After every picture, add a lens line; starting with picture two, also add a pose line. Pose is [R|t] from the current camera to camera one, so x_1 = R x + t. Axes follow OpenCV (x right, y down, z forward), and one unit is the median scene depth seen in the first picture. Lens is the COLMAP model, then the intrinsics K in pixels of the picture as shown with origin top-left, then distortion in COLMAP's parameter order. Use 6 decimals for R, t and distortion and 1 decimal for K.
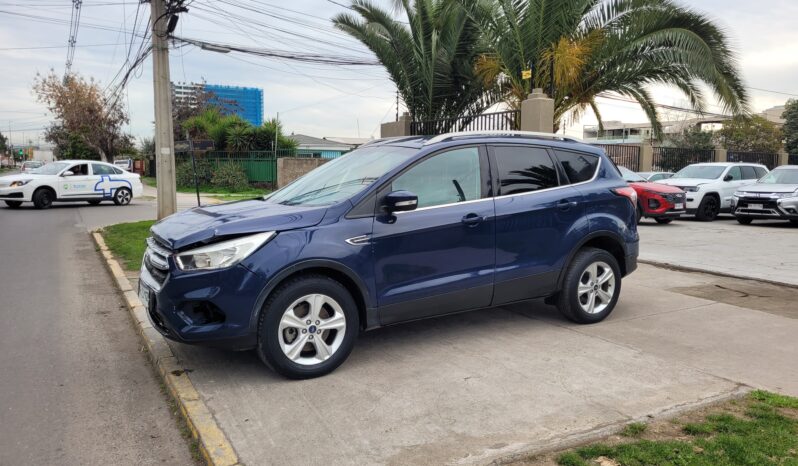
lens RADIAL K [[598.5, 0, 399.4], [0, 598.5, 233.9], [0, 0, 1]] dist [0.043632, -0.019917]
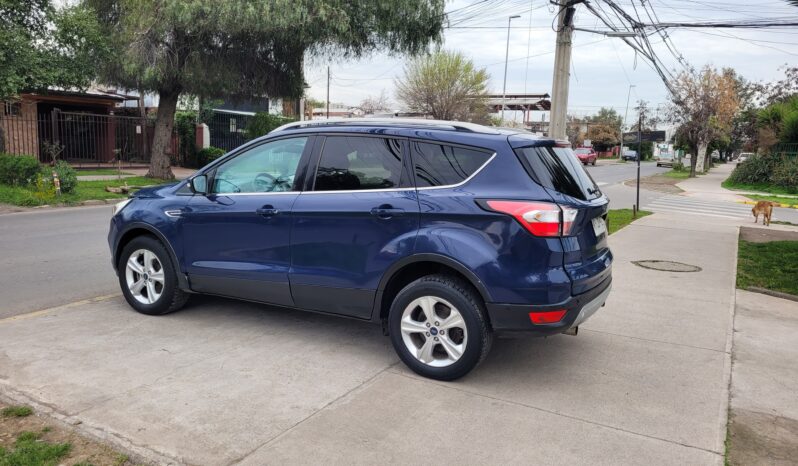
lens RADIAL K [[598.5, 0, 398.5], [0, 598.5, 230.2], [0, 0, 1]] dist [0.043632, -0.019917]
pose [[0.516124, 0.136754, -0.845526, 1.232642], [-0.132183, 0.988063, 0.079121, -0.114884], [0.846253, 0.070928, 0.528039, 0.780764]]
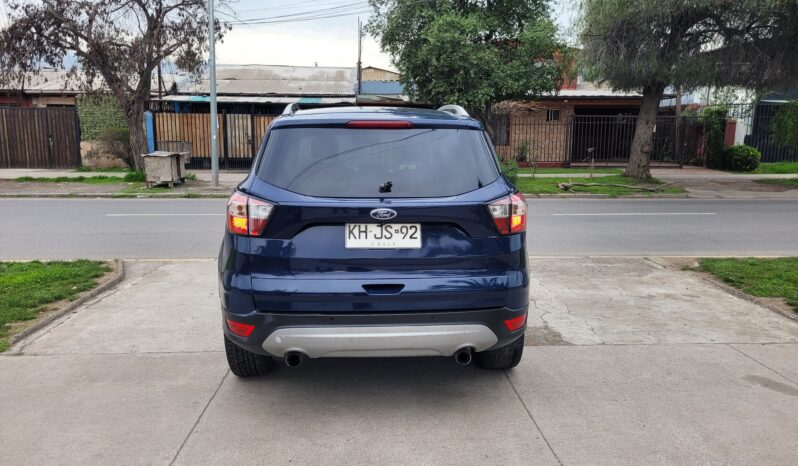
lens RADIAL K [[598.5, 0, 393.1], [0, 598.5, 234.9], [0, 0, 1]] dist [0.043632, -0.019917]
pose [[-0.439923, 0.145725, -0.886133, 1.175363], [-0.112818, 0.969961, 0.215519, -0.250789], [0.890921, 0.194784, -0.410268, 1.961213]]
